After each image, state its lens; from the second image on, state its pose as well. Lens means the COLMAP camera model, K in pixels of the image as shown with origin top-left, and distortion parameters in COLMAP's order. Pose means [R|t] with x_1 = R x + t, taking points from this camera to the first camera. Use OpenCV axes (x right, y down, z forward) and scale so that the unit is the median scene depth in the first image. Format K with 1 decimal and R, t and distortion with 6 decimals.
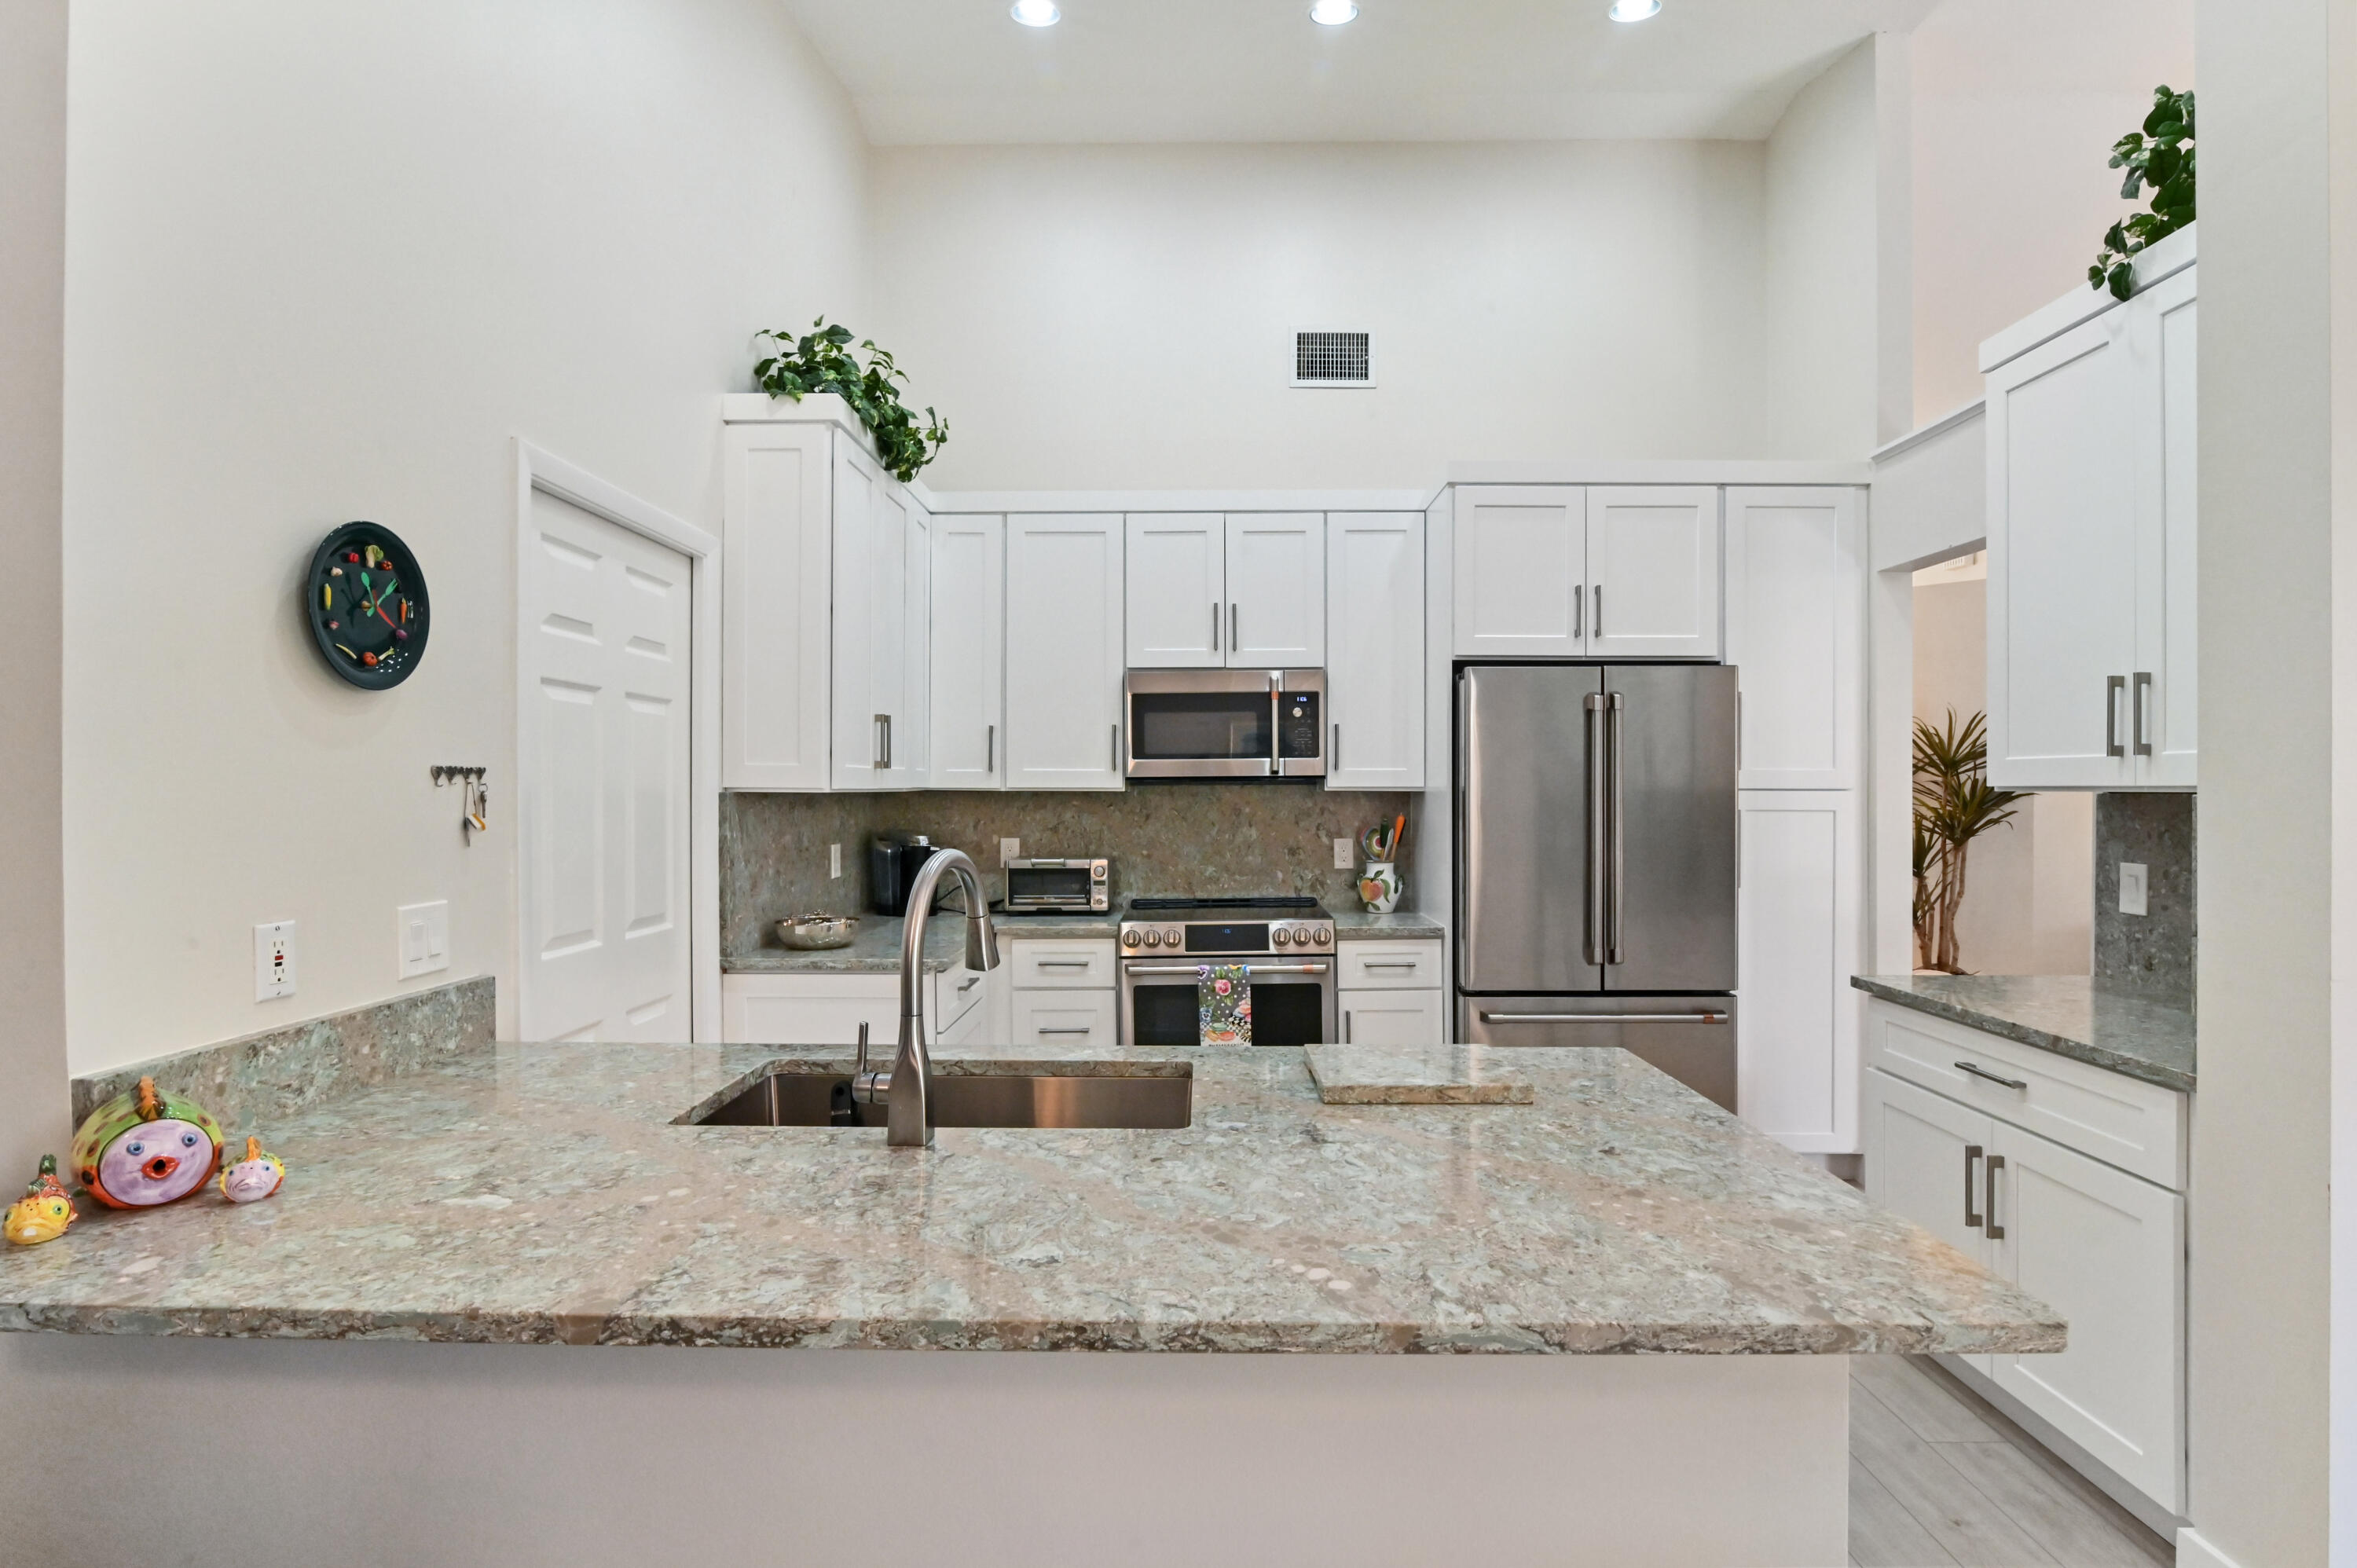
lens RADIAL K [[1099.4, 0, 1185.8], [0, 1099.4, 800.5], [0, 0, 1]] dist [-0.014421, 0.003514]
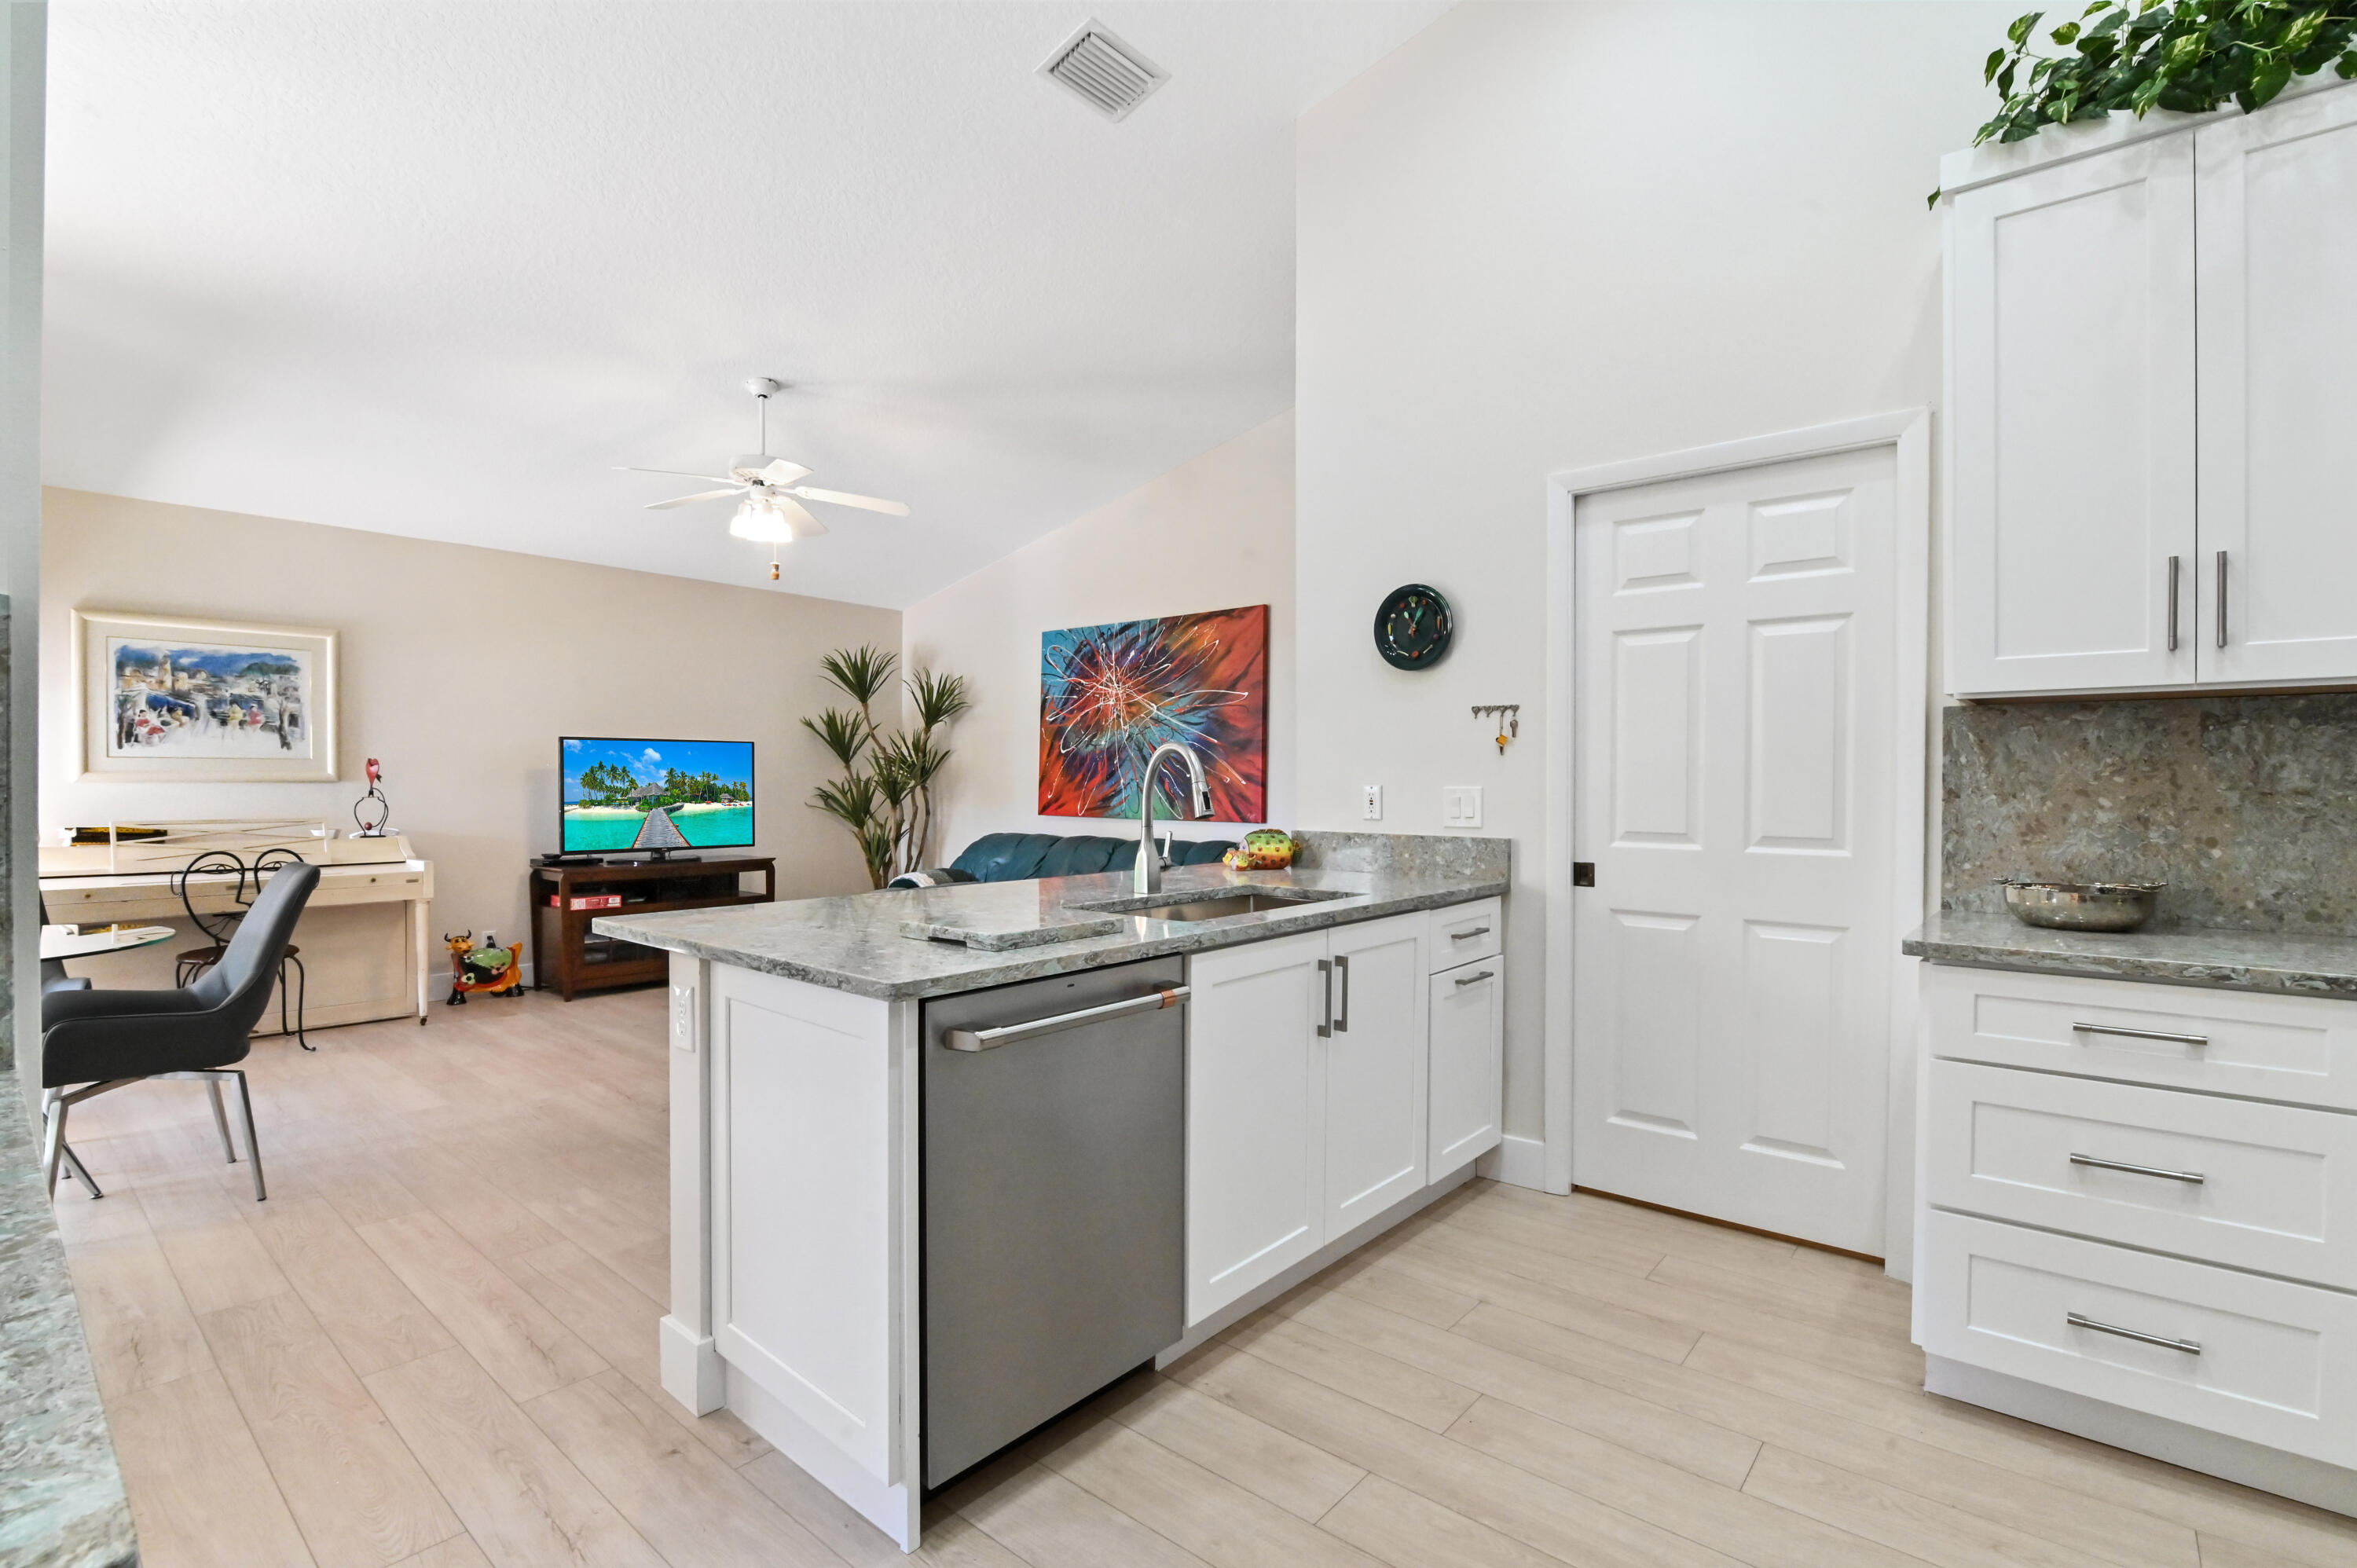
lens RADIAL K [[1099.4, 0, 1196.4], [0, 1099.4, 794.5], [0, 0, 1]] dist [-0.014421, 0.003514]
pose [[-0.632718, 0.010308, -0.774313, 0.471054], [-0.009990, 0.999720, 0.021472, 0.037566], [0.774317, 0.021321, -0.632438, 0.910034]]
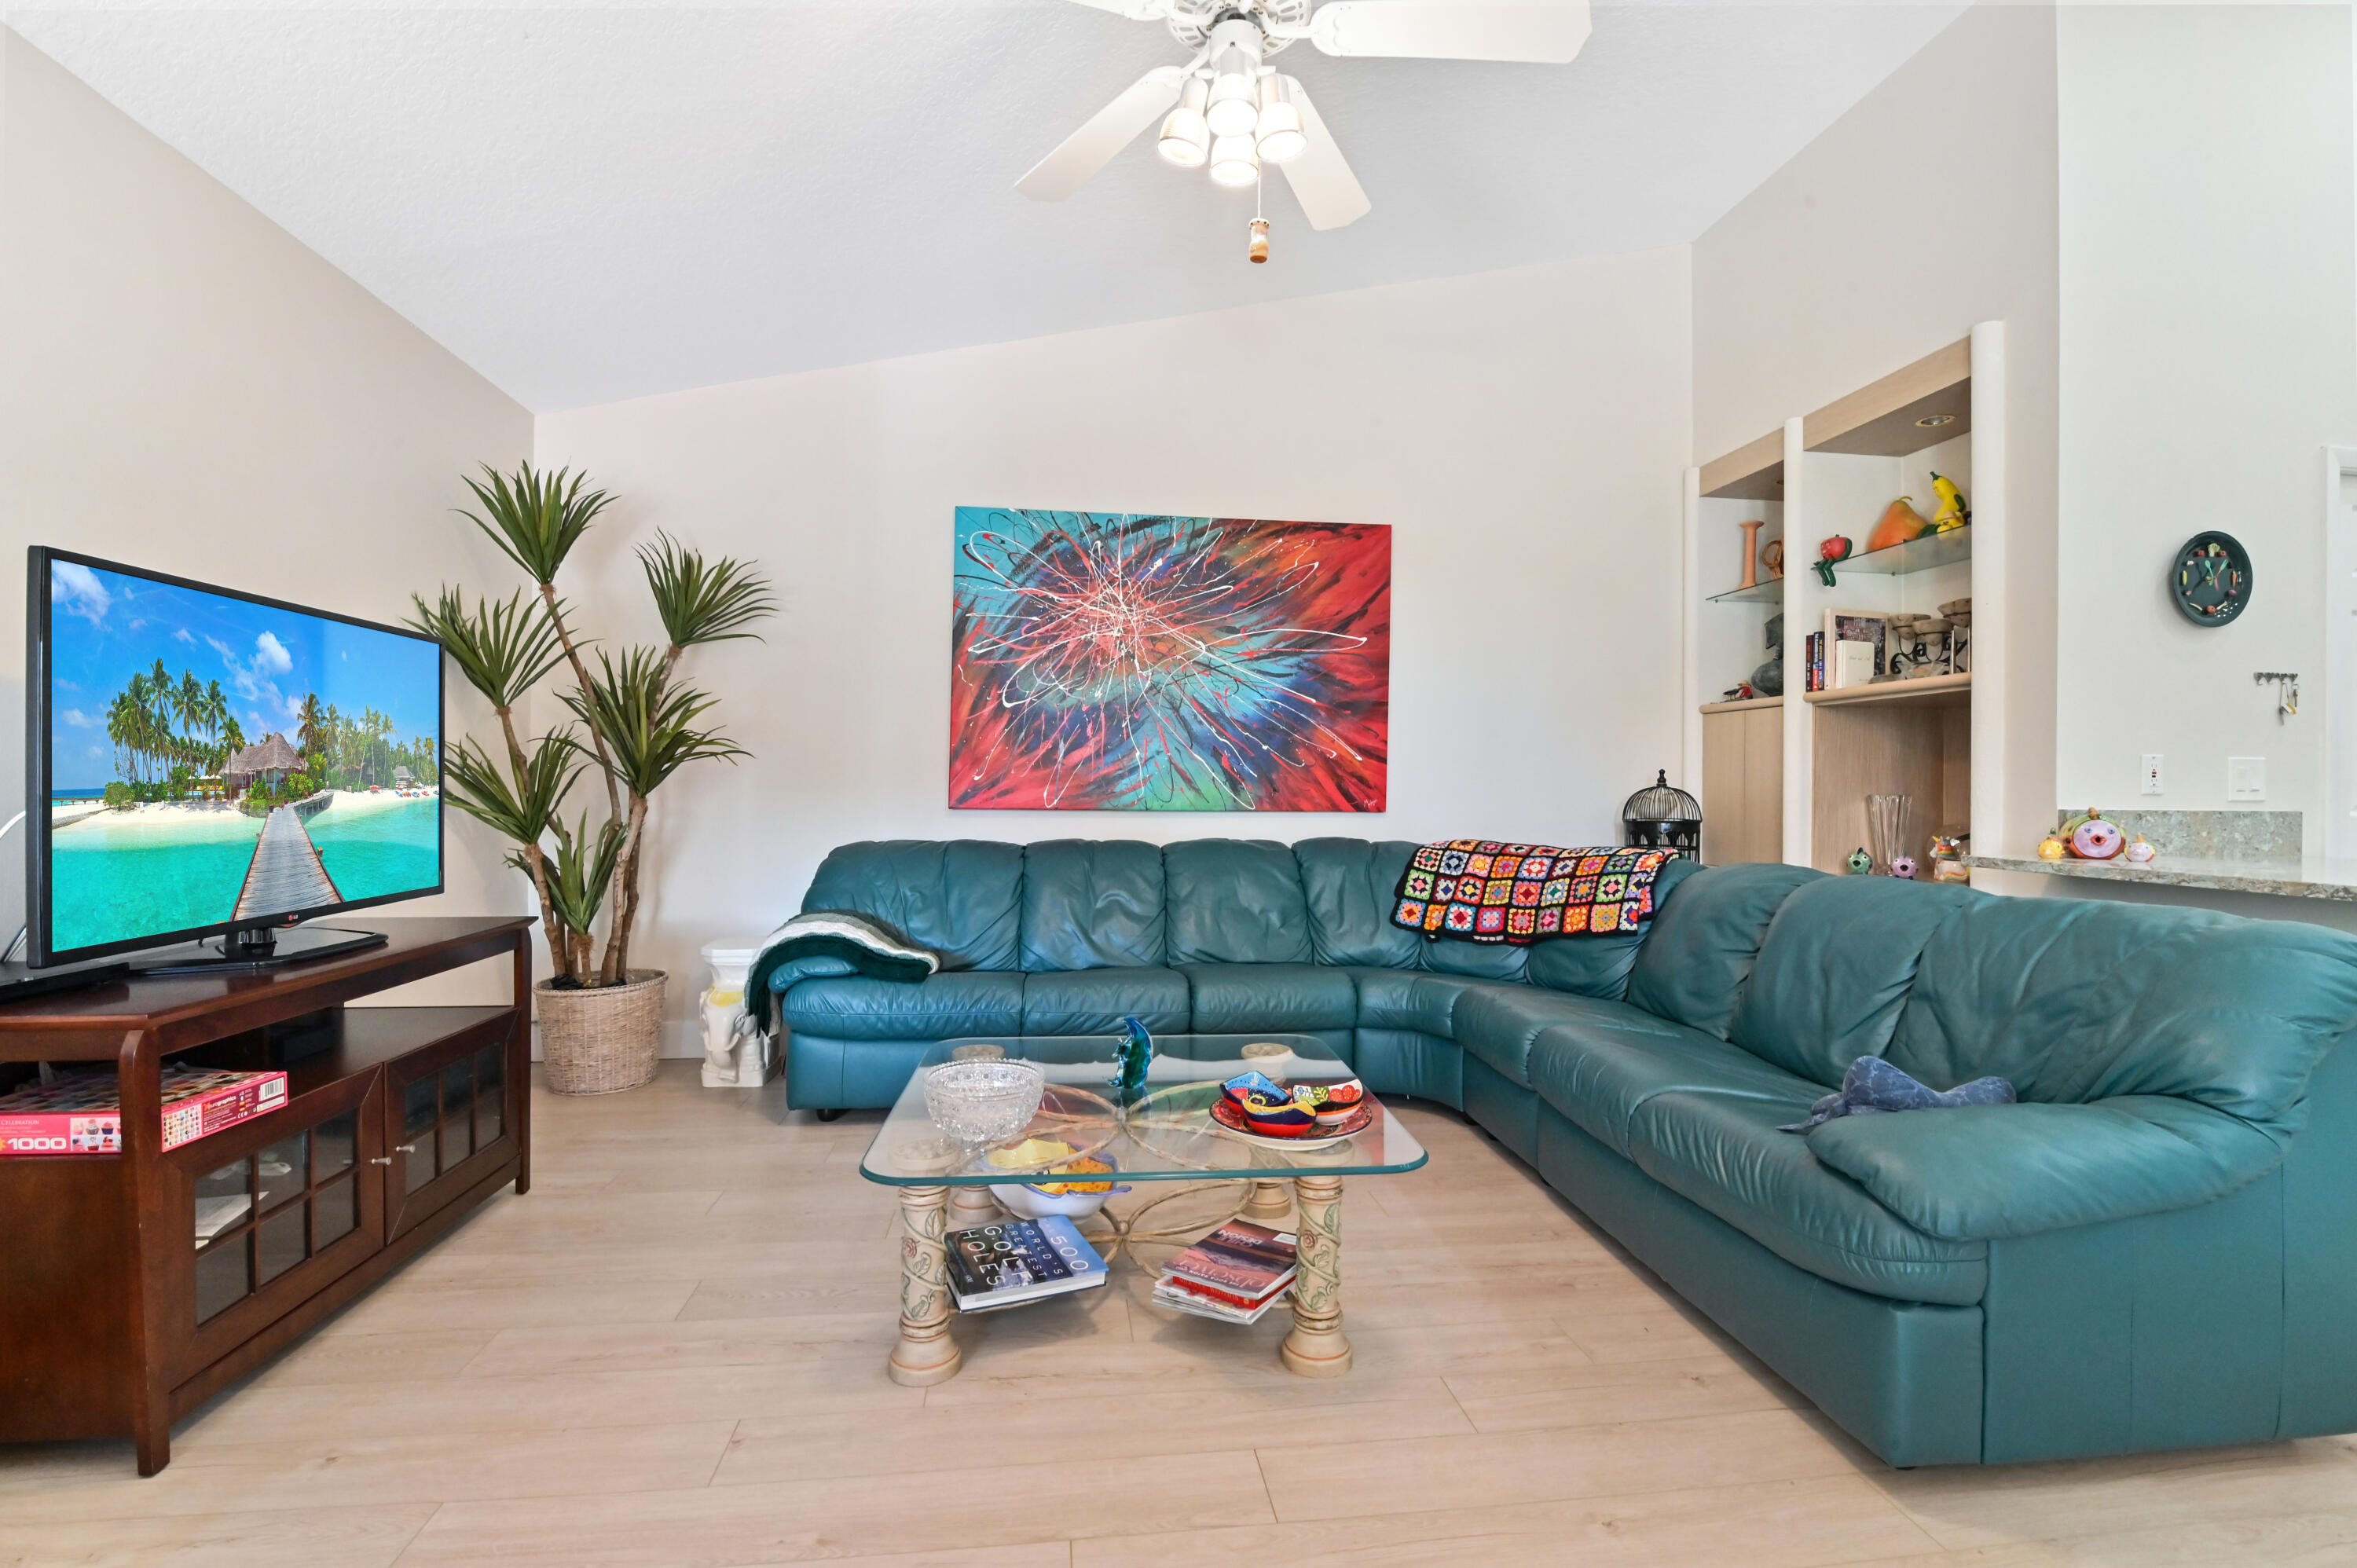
lens RADIAL K [[1099.4, 0, 1191.3], [0, 1099.4, 772.8], [0, 0, 1]] dist [-0.014421, 0.003514]
pose [[0.146509, -0.001613, -0.989208, 0.340879], [-0.018122, 0.999826, -0.004314, 0.078154], [0.989043, 0.018558, 0.146454, -0.399134]]
